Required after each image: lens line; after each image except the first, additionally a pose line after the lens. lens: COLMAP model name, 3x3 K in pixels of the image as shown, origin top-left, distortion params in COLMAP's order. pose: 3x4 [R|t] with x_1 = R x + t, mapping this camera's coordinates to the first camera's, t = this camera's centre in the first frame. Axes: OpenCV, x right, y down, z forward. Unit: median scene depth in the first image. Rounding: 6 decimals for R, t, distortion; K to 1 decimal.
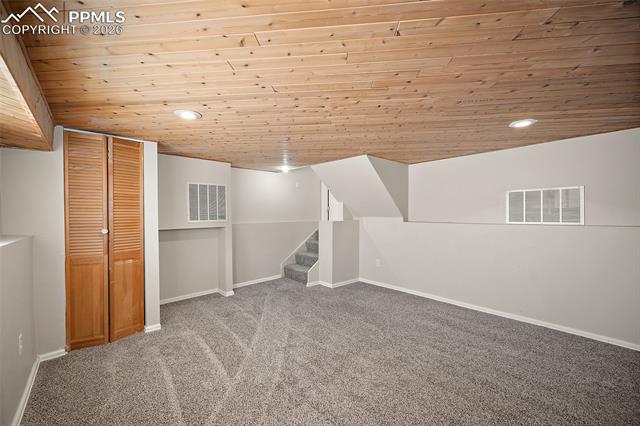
lens RADIAL K [[251.2, 0, 318.2], [0, 251.2, 214.3], [0, 0, 1]] dist [-0.000784, -0.000095]
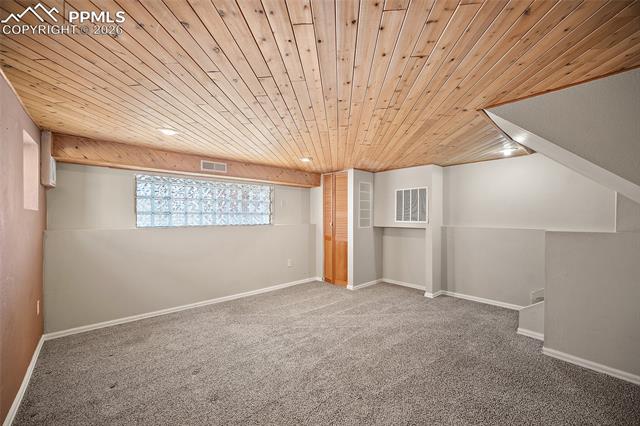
lens RADIAL K [[251.2, 0, 318.2], [0, 251.2, 214.3], [0, 0, 1]] dist [-0.000784, -0.000095]
pose [[0.003437, -0.000537, -0.999994, 0.752415], [-0.008669, 0.999962, -0.000567, -0.002435], [0.999957, 0.008671, 0.003432, 0.650171]]
